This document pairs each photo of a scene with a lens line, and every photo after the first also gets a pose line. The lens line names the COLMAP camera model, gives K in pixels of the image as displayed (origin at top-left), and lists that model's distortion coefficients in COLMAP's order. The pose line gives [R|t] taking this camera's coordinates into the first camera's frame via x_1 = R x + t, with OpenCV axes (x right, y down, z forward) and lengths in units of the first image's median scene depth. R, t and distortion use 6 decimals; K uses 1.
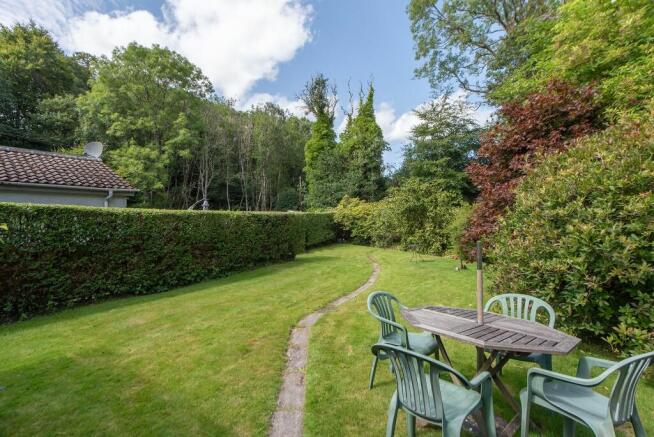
lens RADIAL K [[313.6, 0, 327.0], [0, 313.6, 218.5], [0, 0, 1]] dist [-0.000332, 0.000019]
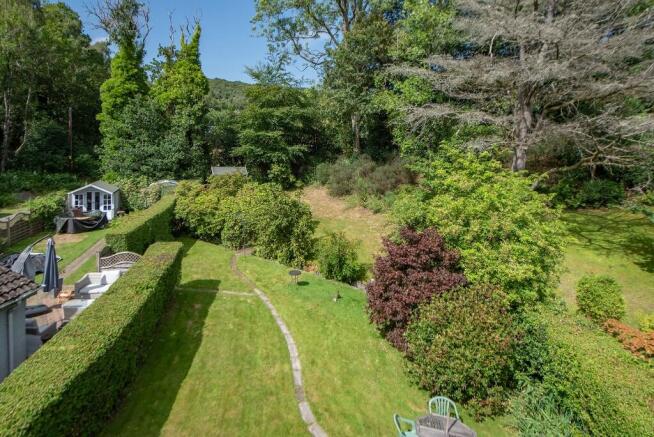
lens RADIAL K [[388.1, 0, 326.4], [0, 388.1, 174.1], [0, 0, 1]] dist [-0.004077, -0.000285]
pose [[0.817242, 0.018430, 0.576000, -0.174577], [-0.079562, 0.993526, 0.081096, -0.155303], [-0.570776, -0.112103, 0.813417, -0.063072]]
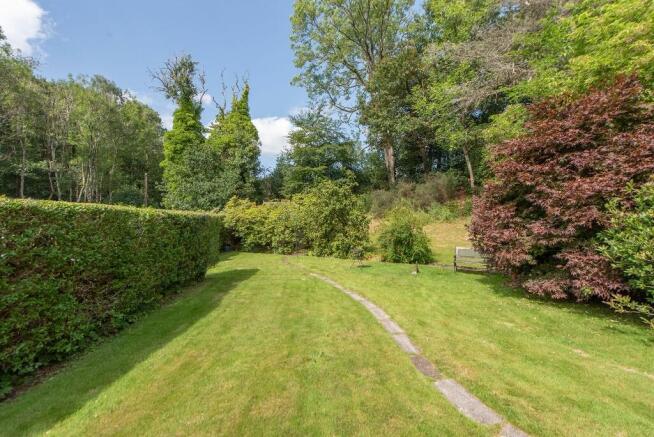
lens RADIAL K [[296.7, 0, 337.4], [0, 296.7, 213.8], [0, 0, 1]] dist [-0.000887, -0.000744]
pose [[0.855709, 0.013393, 0.517284, -0.088960], [0.004083, 0.999459, -0.032631, 0.002262], [-0.517441, 0.030034, 0.855192, 0.112310]]
